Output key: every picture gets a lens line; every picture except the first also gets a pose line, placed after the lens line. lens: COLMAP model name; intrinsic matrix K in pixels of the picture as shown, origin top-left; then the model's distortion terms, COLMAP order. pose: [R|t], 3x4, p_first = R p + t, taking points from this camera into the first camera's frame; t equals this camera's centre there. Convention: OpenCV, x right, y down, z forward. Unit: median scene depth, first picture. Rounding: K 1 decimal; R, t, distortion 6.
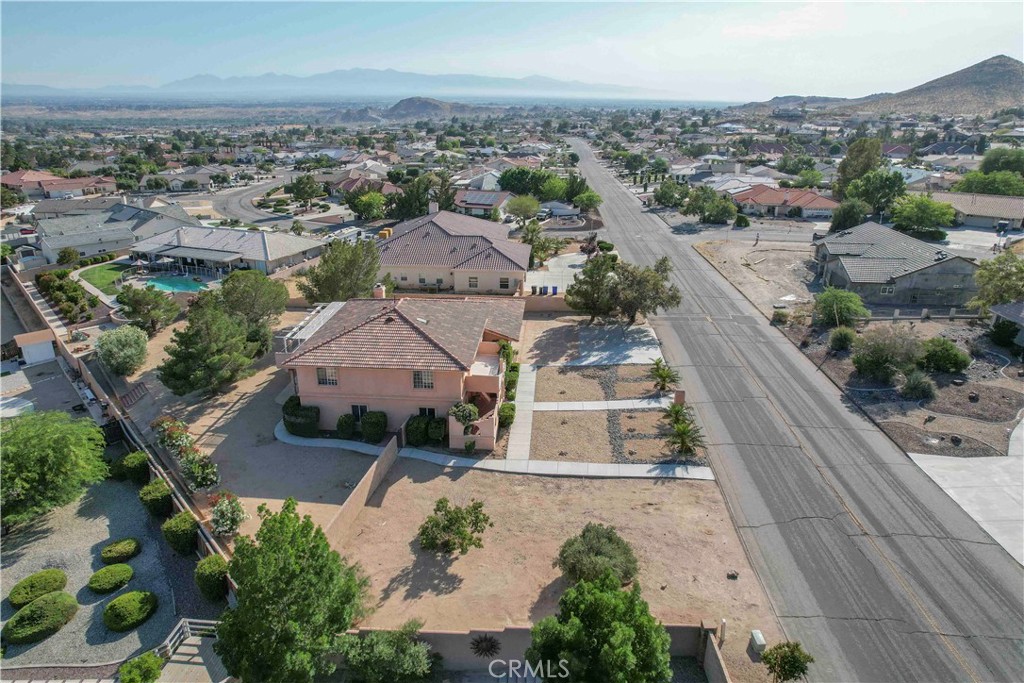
lens RADIAL K [[656.5, 0, 508.4], [0, 656.5, 341.9], [0, 0, 1]] dist [-0.068936, 0.057335]
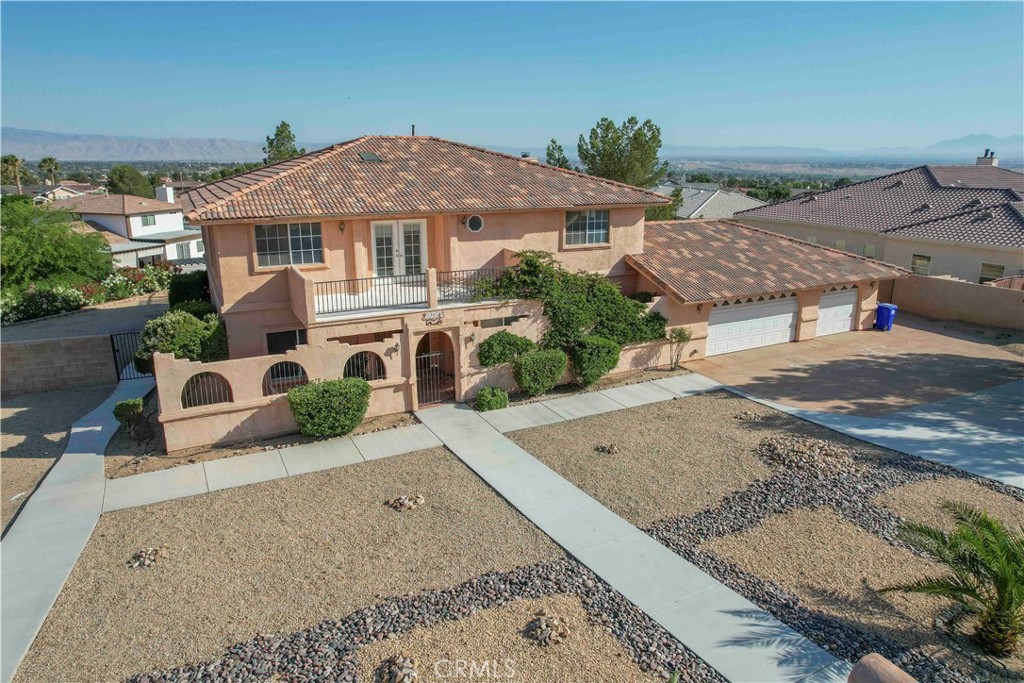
lens RADIAL K [[656.5, 0, 512.0], [0, 656.5, 339.0], [0, 0, 1]] dist [-0.068936, 0.057335]
pose [[0.523158, 0.224899, -0.822026, 0.258598], [-0.299098, 0.951651, 0.070010, 0.020704], [0.798027, 0.209240, 0.565130, 0.710035]]
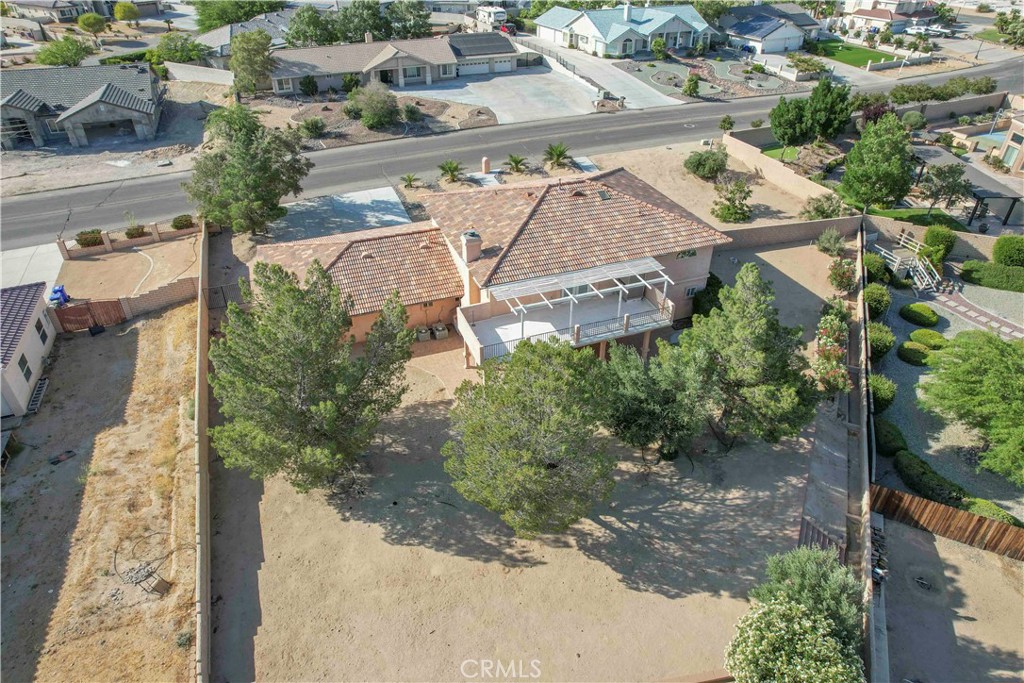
lens RADIAL K [[656.5, 0, 516.6], [0, 656.5, 343.1], [0, 0, 1]] dist [-0.068936, 0.057335]
pose [[-0.436221, -0.507160, 0.743304, -0.701500], [0.311965, 0.689573, 0.653581, -0.388689], [-0.844031, 0.516990, -0.142590, 1.083058]]
